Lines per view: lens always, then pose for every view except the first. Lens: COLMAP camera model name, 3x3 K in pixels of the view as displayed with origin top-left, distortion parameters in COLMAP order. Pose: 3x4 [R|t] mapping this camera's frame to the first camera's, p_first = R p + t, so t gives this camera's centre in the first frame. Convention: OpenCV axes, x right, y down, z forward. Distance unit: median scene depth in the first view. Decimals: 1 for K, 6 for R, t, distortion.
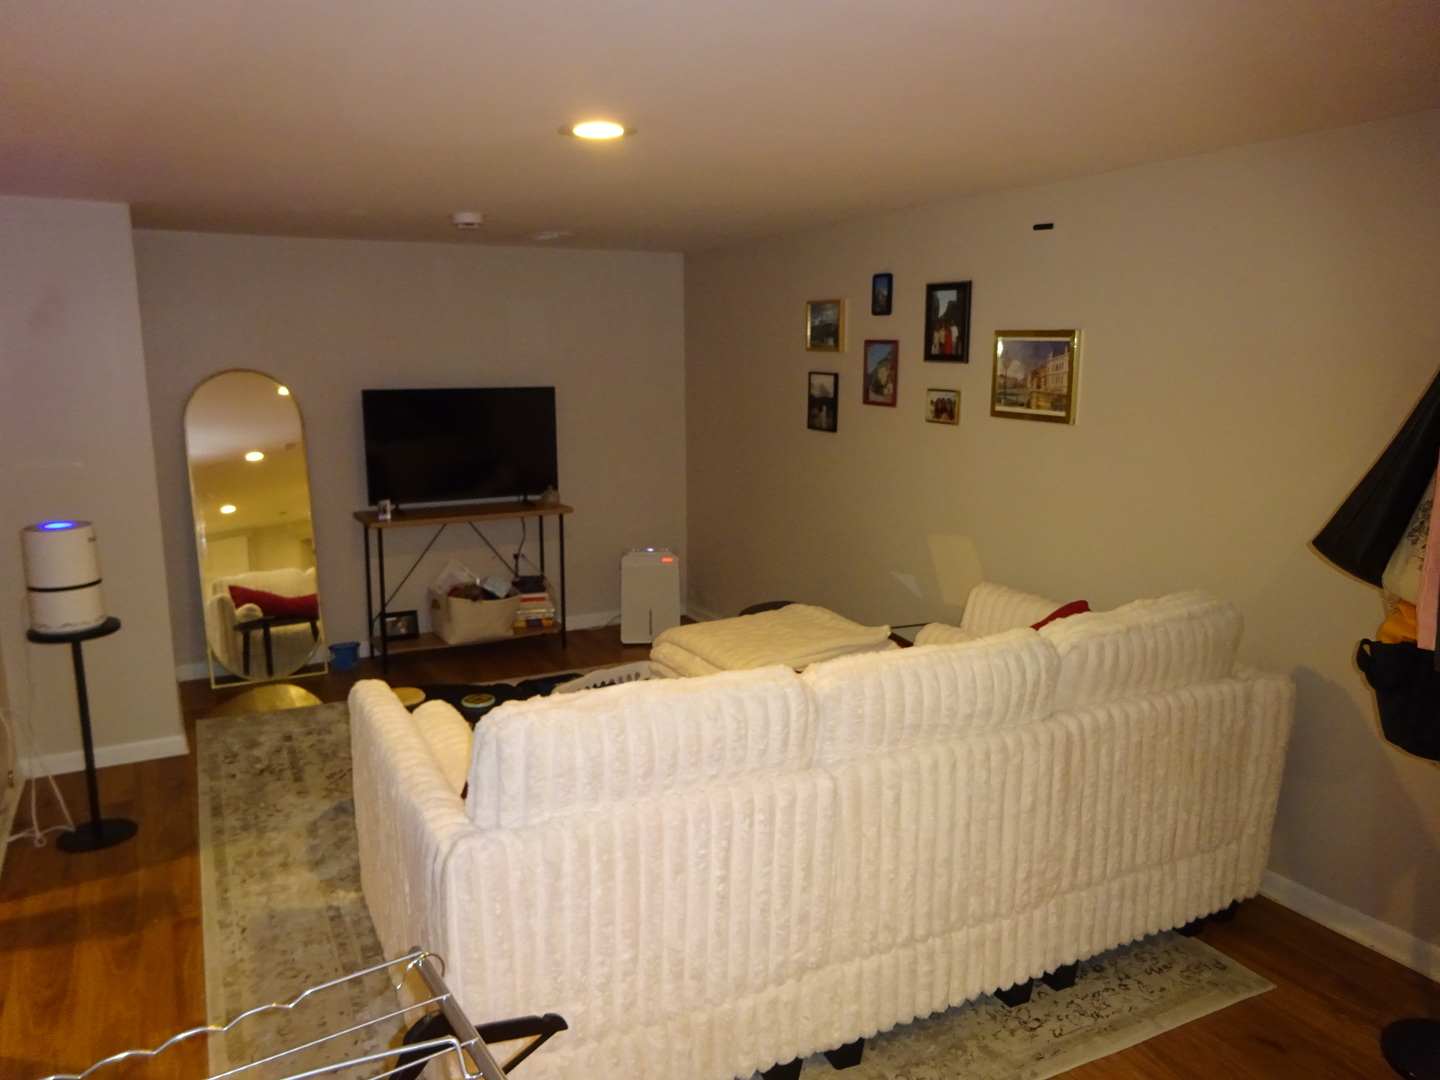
lens RADIAL K [[1063.0, 0, 720.0], [0, 1063.0, 540.0], [0, 0, 1]] dist [0.019391, -0.009738]
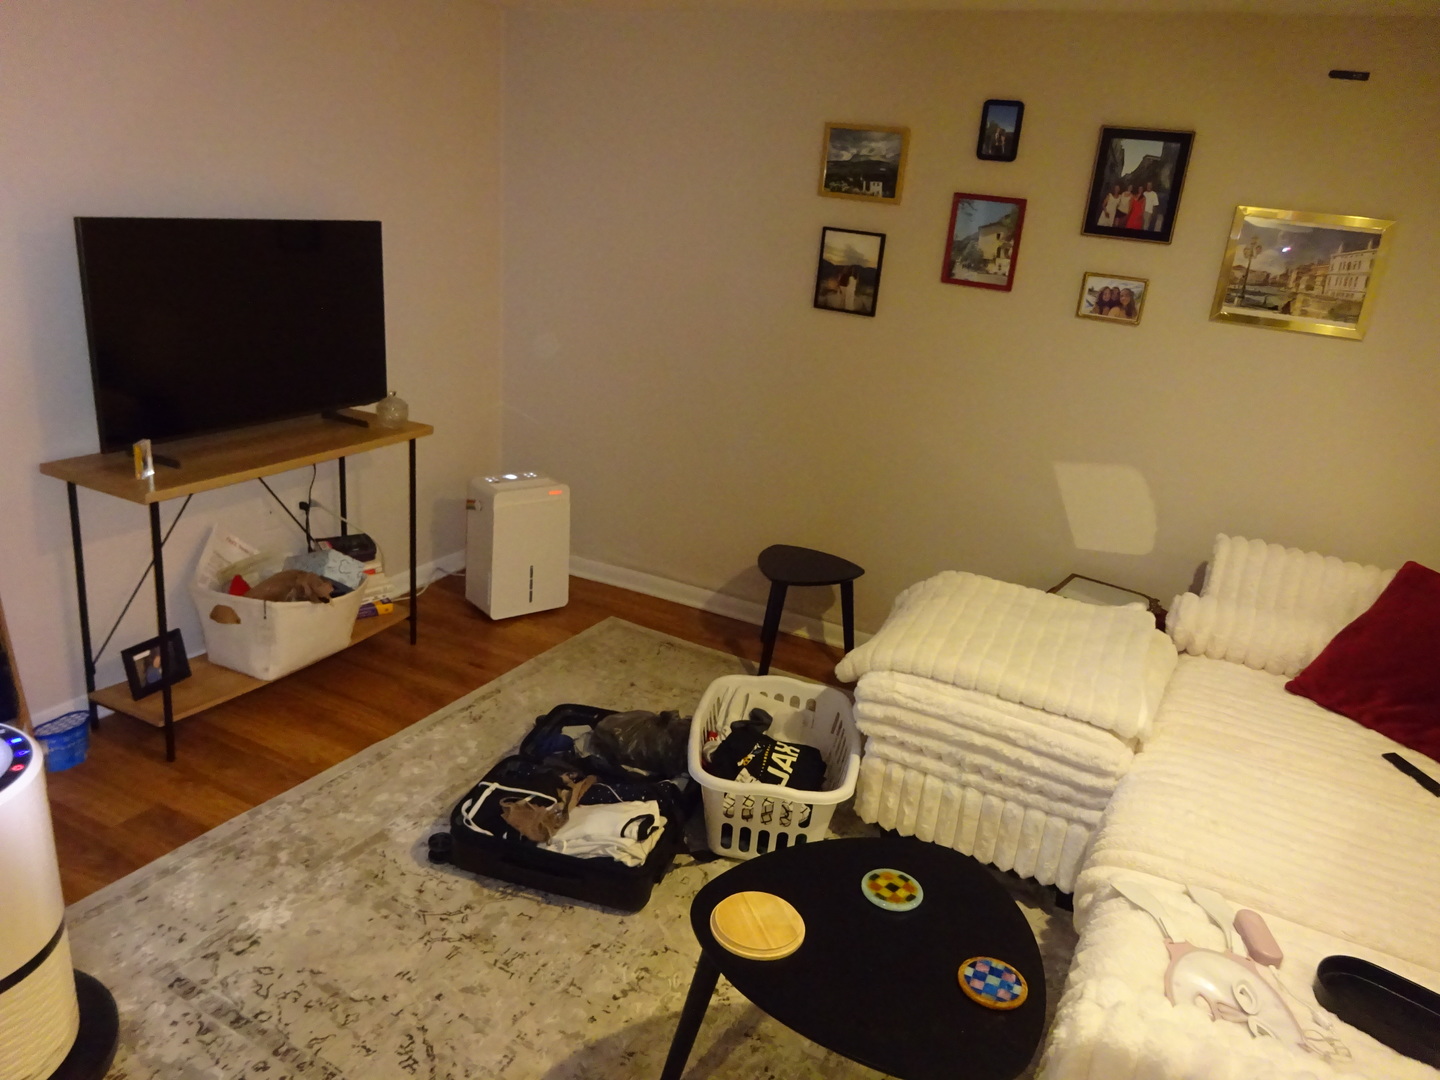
lens RADIAL K [[1063.0, 0, 720.0], [0, 1063.0, 540.0], [0, 0, 1]] dist [0.019391, -0.009738]
pose [[0.817263, -0.115543, 0.564563, -0.447342], [0.014948, 0.983614, 0.179666, -0.091495], [-0.576071, -0.138395, 0.805598, 0.493813]]
